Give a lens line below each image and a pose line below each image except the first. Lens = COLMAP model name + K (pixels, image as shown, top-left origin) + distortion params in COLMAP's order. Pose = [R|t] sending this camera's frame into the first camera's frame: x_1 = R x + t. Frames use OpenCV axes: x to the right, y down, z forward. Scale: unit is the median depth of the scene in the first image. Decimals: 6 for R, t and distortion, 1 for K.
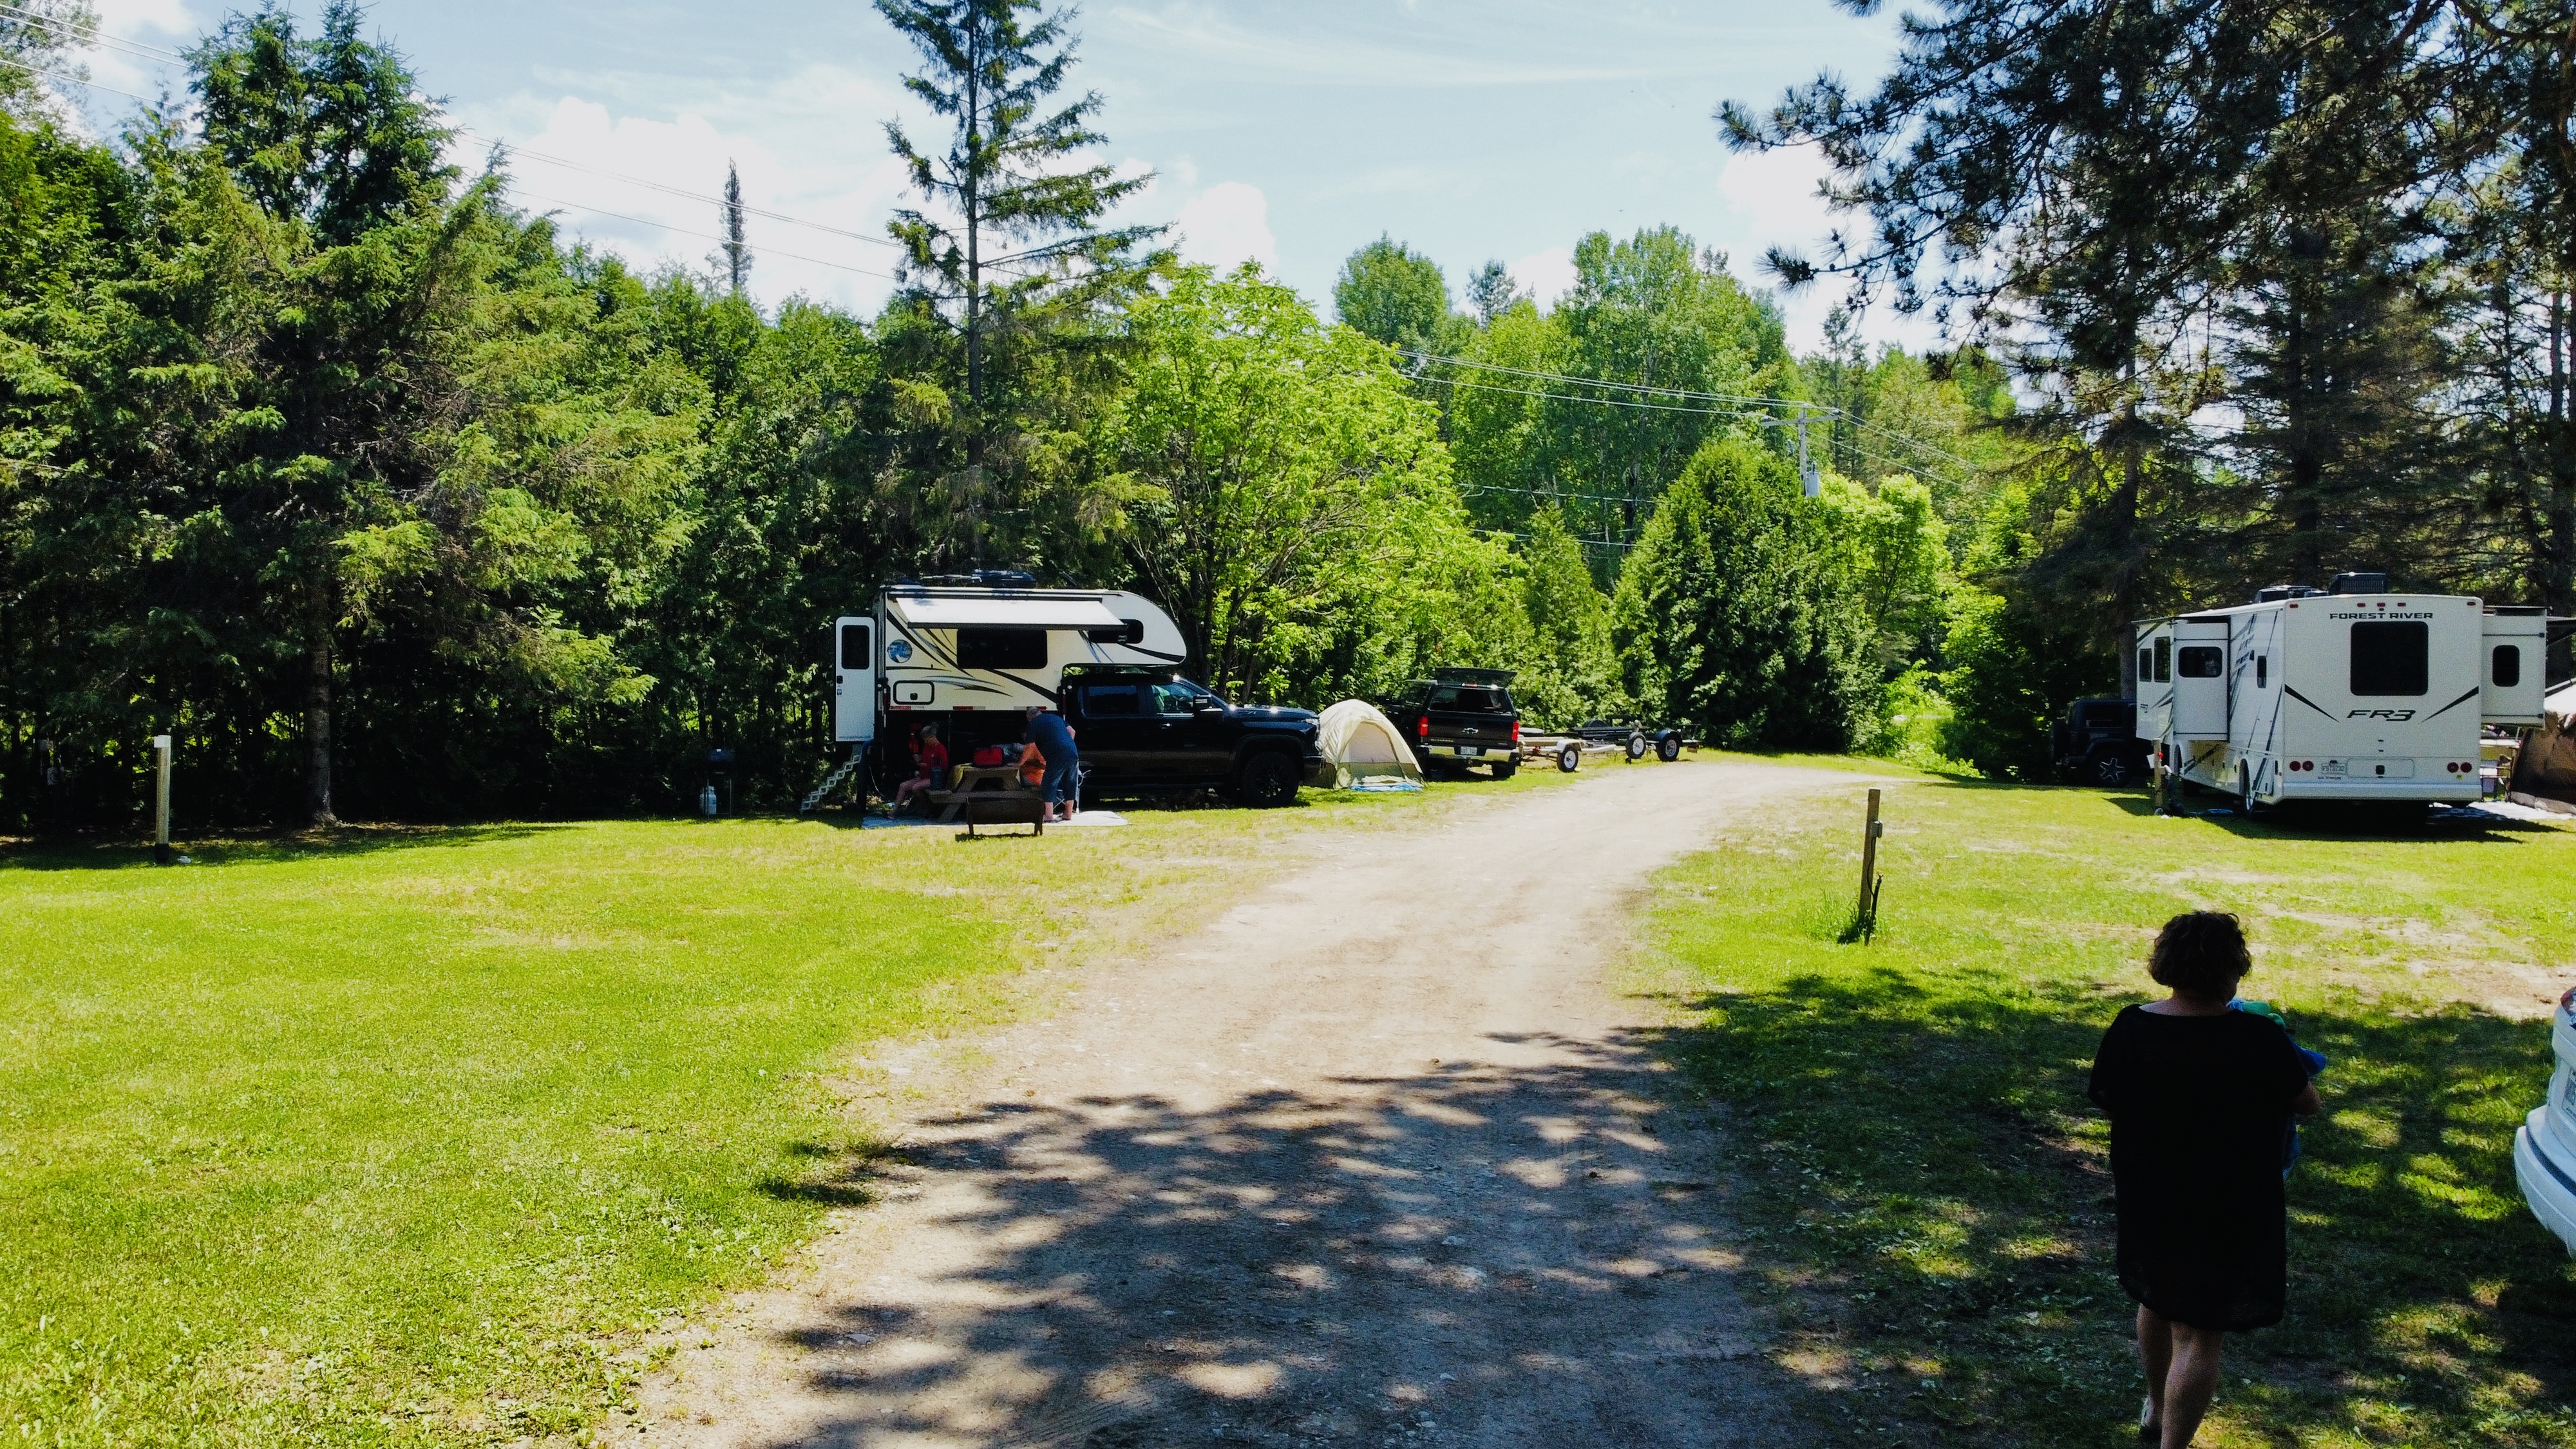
lens RADIAL K [[1959.7, 0, 1289.3], [0, 1959.7, 722.8], [0, 0, 1]] dist [-0.003673, -0.003974]
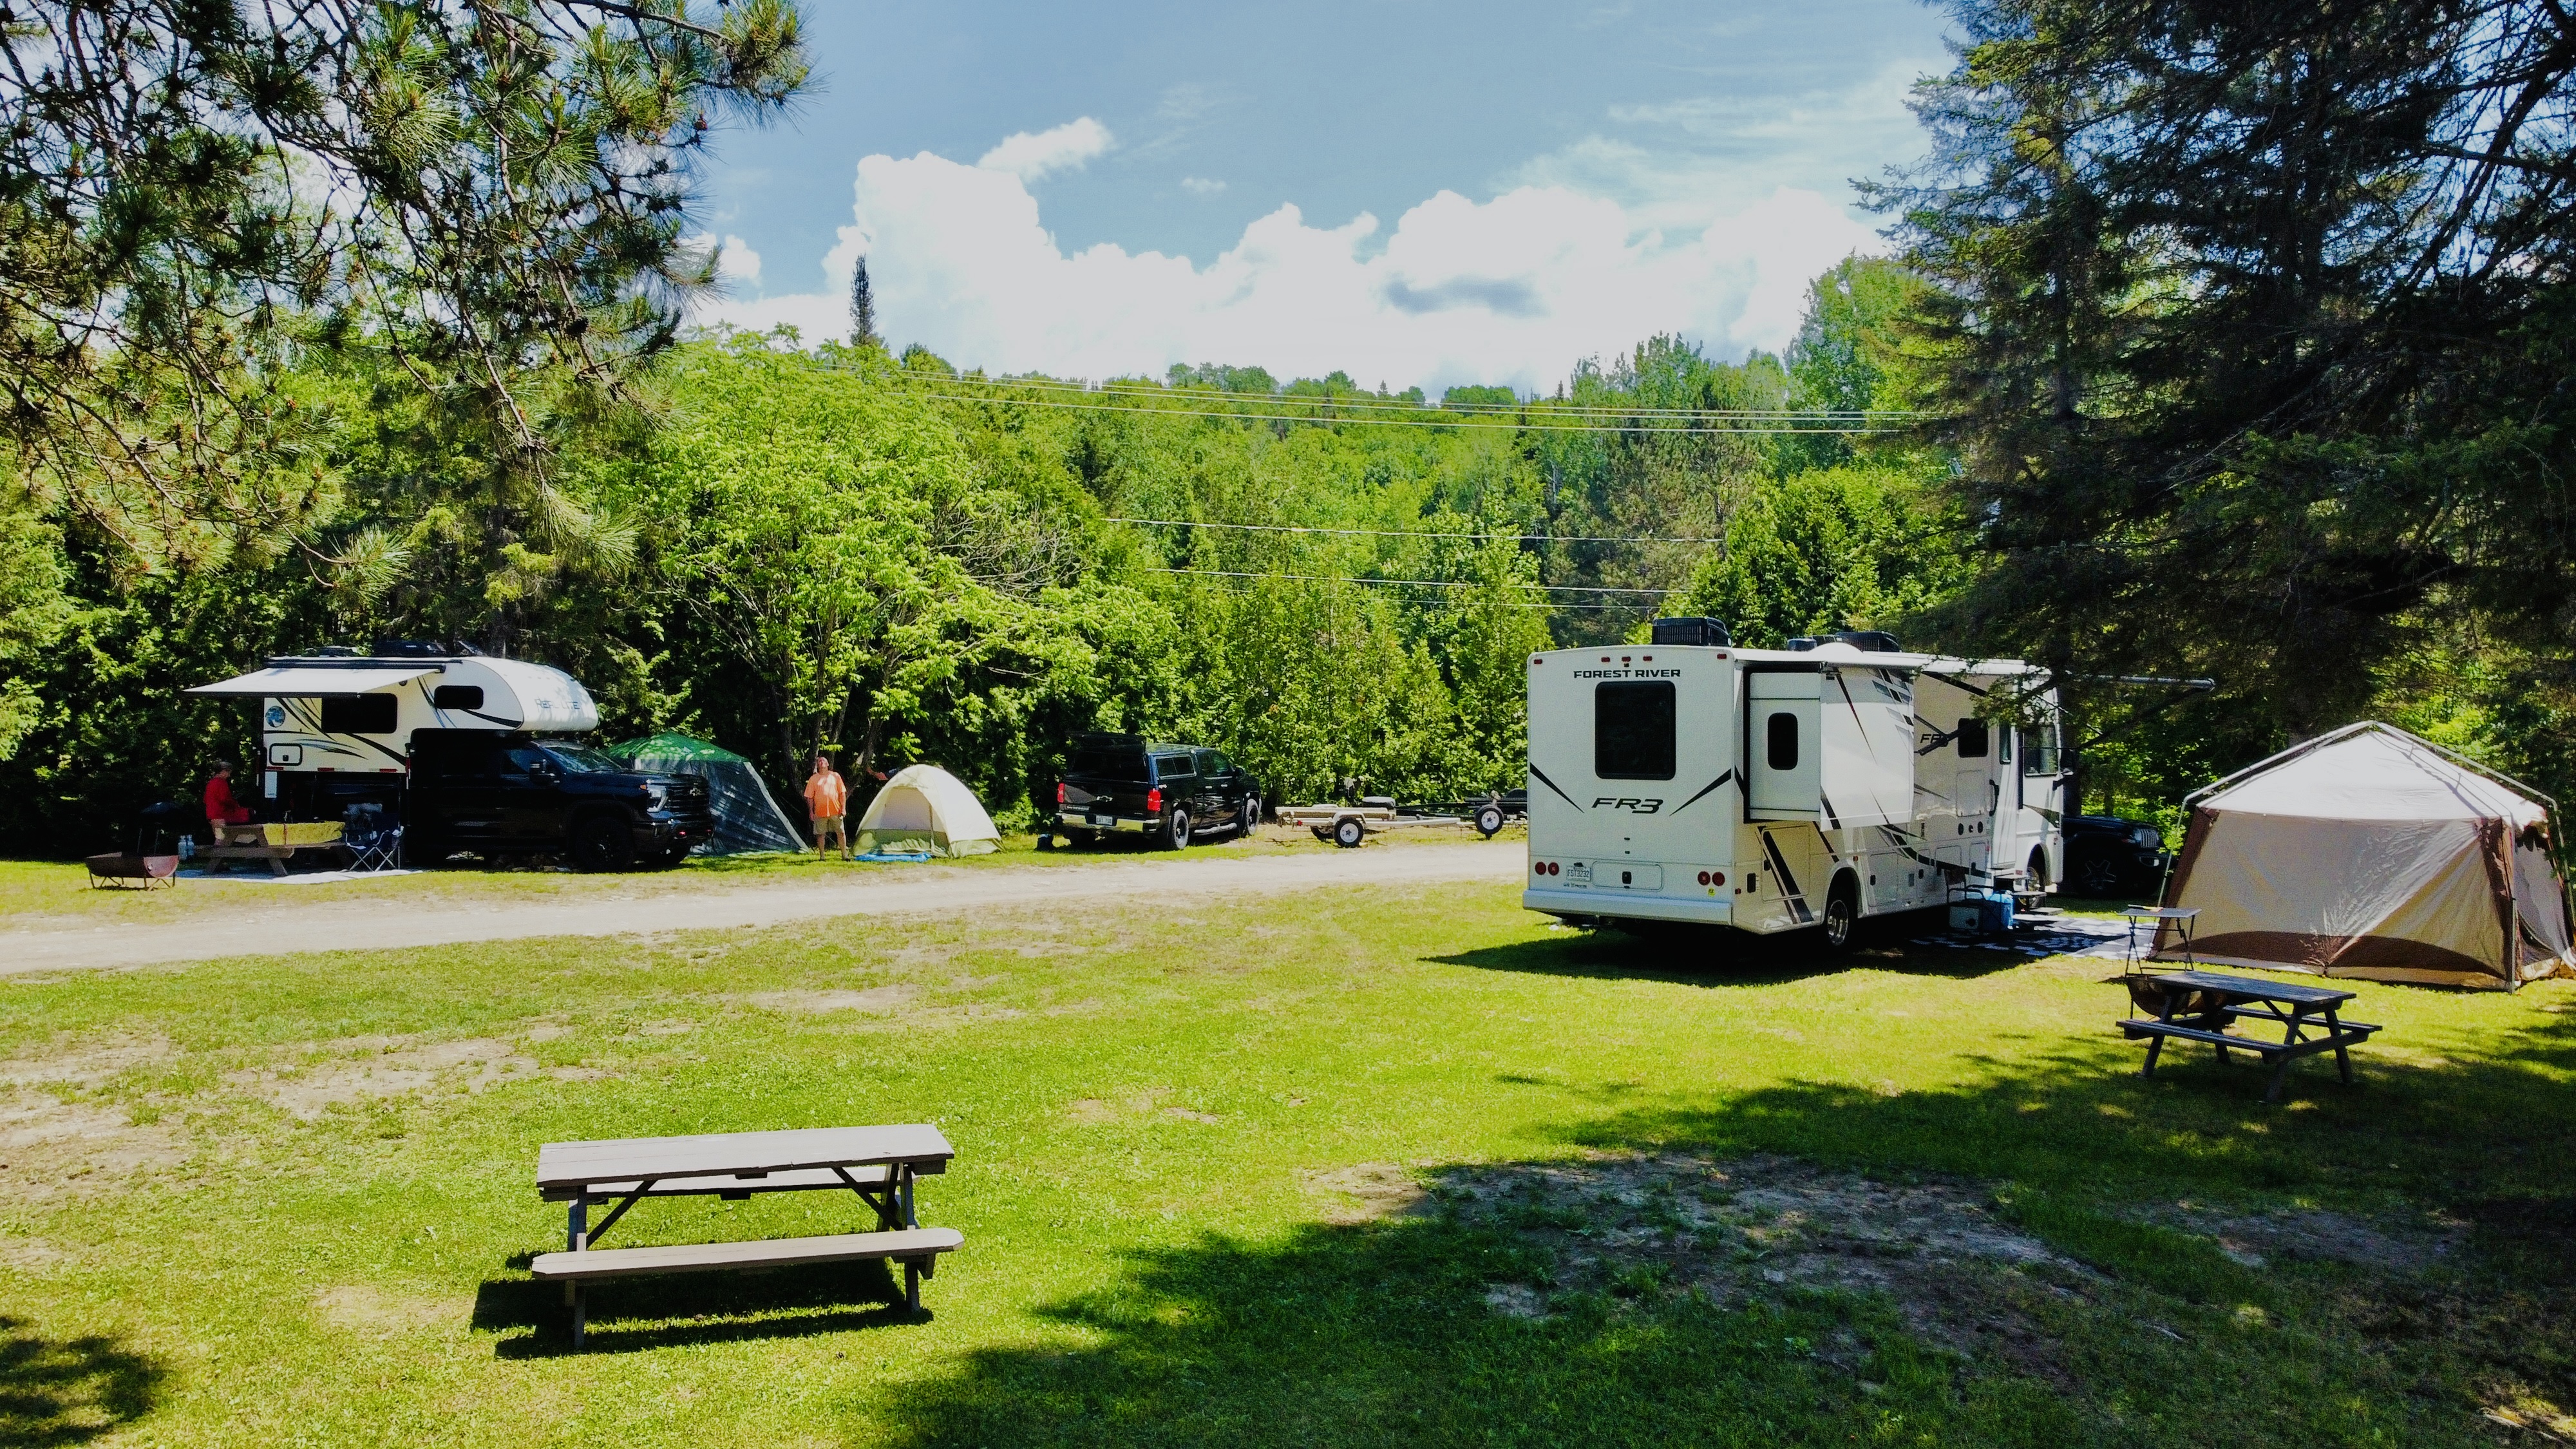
lens RADIAL K [[1959.7, 0, 1285.9], [0, 1959.7, 719.8], [0, 0, 1]] dist [-0.003673, -0.003974]
pose [[0.885190, 0.002998, -0.465220, 0.790728], [-0.016103, 0.999577, -0.024198, -0.016370], [0.464951, 0.028912, 0.884864, 0.268196]]
